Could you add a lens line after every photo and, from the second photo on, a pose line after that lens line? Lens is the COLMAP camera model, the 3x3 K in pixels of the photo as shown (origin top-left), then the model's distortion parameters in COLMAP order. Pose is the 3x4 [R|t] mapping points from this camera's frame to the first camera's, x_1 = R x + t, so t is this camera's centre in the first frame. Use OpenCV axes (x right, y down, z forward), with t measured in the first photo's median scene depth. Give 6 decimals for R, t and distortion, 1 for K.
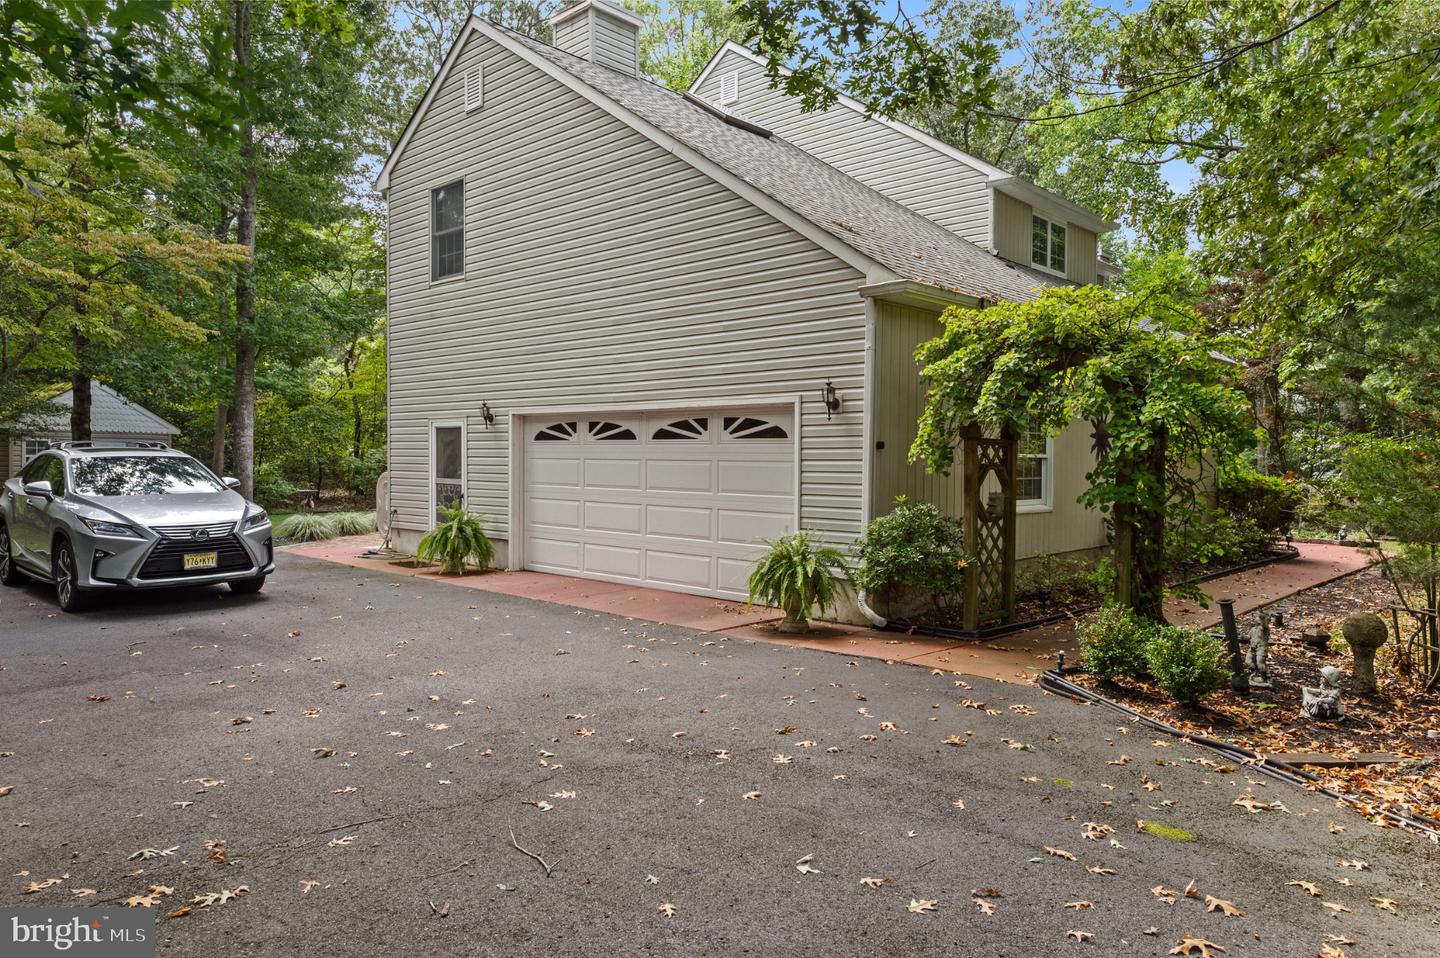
lens RADIAL K [[970.6, 0, 717.8], [0, 970.6, 476.8], [0, 0, 1]] dist [0.023378, -0.000409]
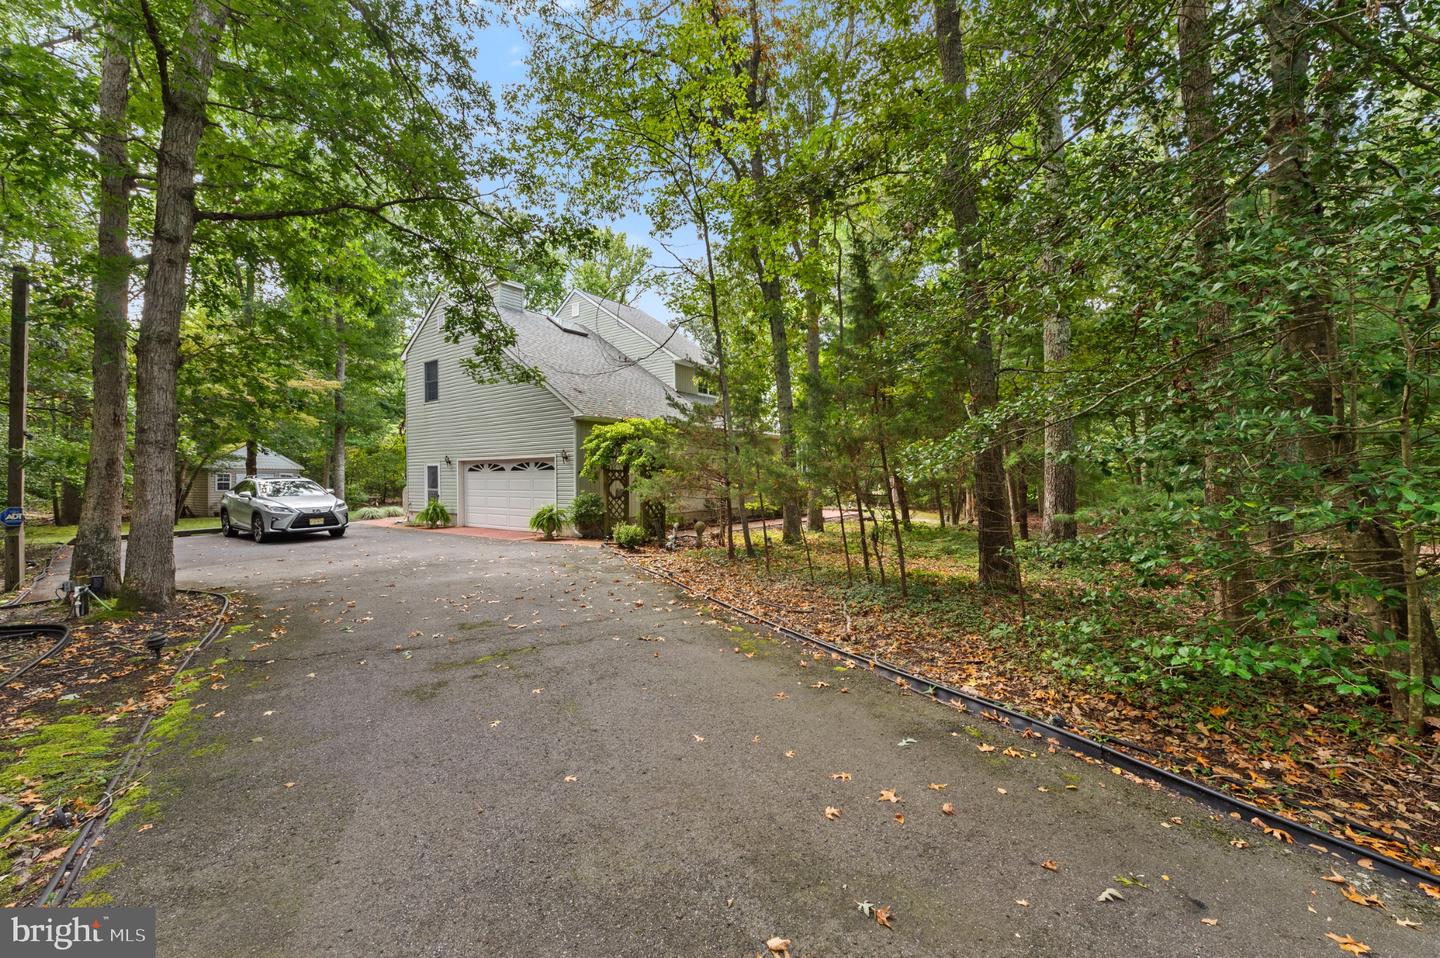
lens RADIAL K [[564.6, 0, 724.1], [0, 564.6, 479.9], [0, 0, 1]] dist [0.001392, -0.000009]
pose [[0.990211, -0.015890, 0.138669, 0.245058], [0.017797, 0.999763, -0.012521, 0.011900], [-0.138437, 0.014866, 0.990260, -0.465551]]
